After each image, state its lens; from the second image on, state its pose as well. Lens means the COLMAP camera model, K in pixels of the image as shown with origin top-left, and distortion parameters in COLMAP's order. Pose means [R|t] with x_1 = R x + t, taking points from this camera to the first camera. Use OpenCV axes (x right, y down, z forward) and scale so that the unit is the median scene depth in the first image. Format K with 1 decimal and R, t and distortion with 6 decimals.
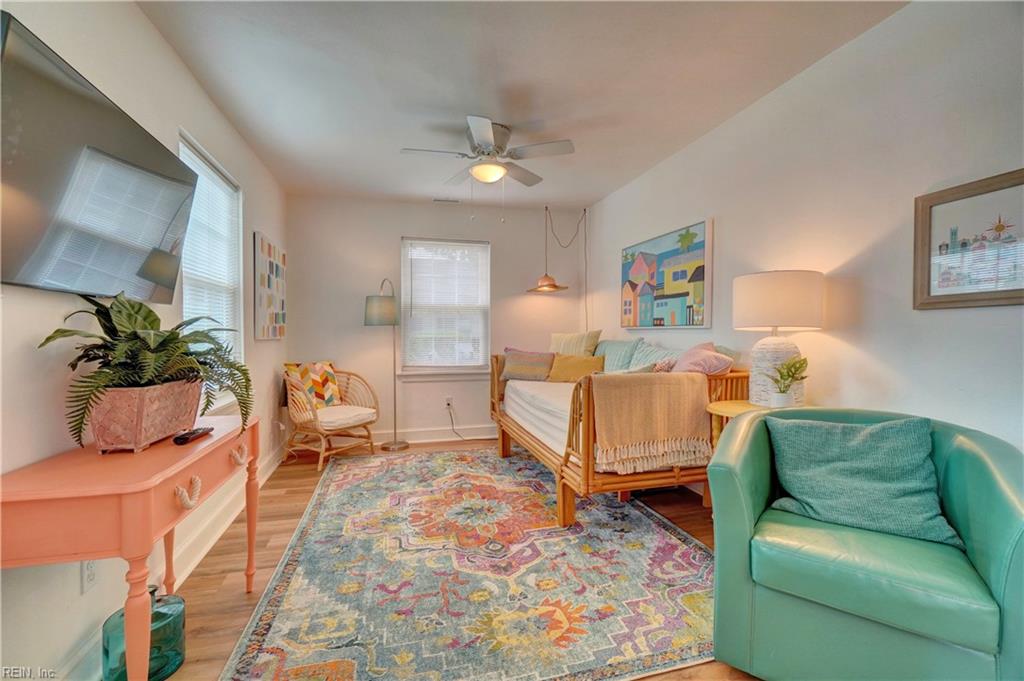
lens RADIAL K [[446.3, 0, 508.0], [0, 446.3, 341.0], [0, 0, 1]] dist [-0.001210, 0.000232]
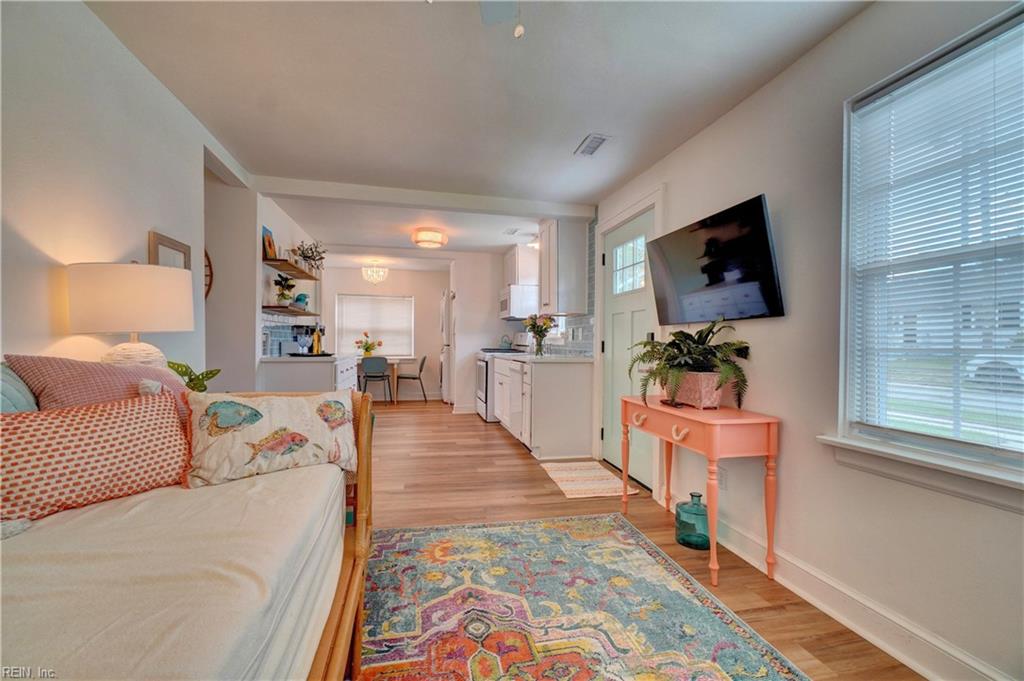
lens RADIAL K [[446.3, 0, 511.1], [0, 446.3, 343.7], [0, 0, 1]] dist [-0.001210, 0.000232]
pose [[-0.998987, -0.010565, 0.043732, -0.111874], [-0.009871, 0.999823, 0.016038, -0.022566], [-0.043894, 0.015590, -0.998915, 1.707370]]
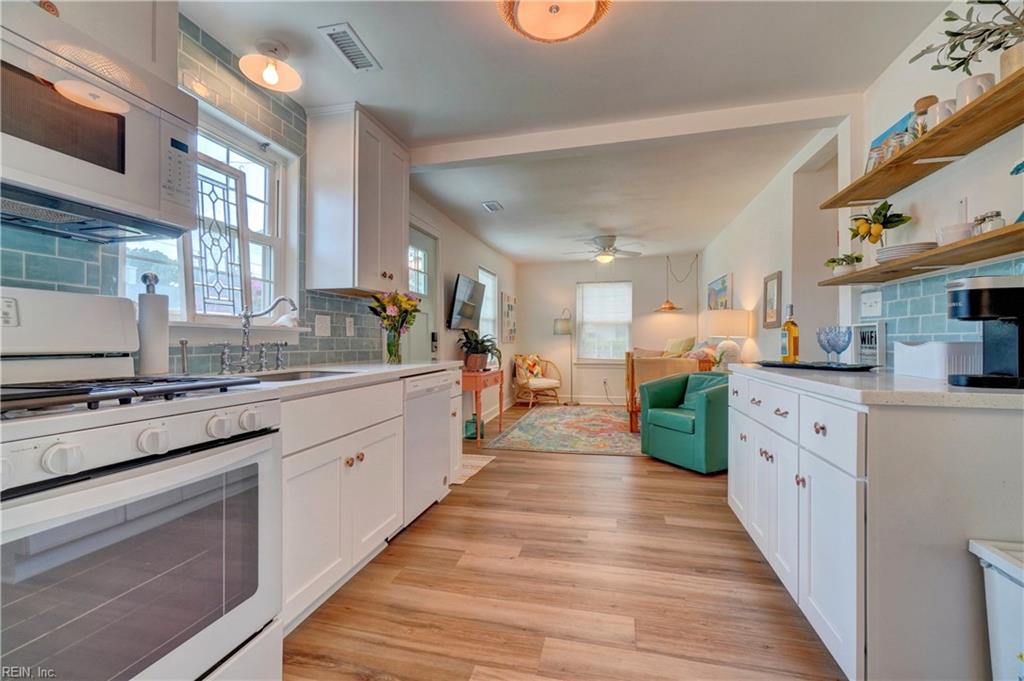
lens RADIAL K [[446.3, 0, 509.7], [0, 446.3, 339.3], [0, 0, 1]] dist [-0.001210, 0.000232]
pose [[0.880951, -0.000654, -0.473207, 0.670632], [-0.006115, 0.999900, -0.012767, 0.014763], [0.473168, 0.014141, 0.880859, -1.216302]]
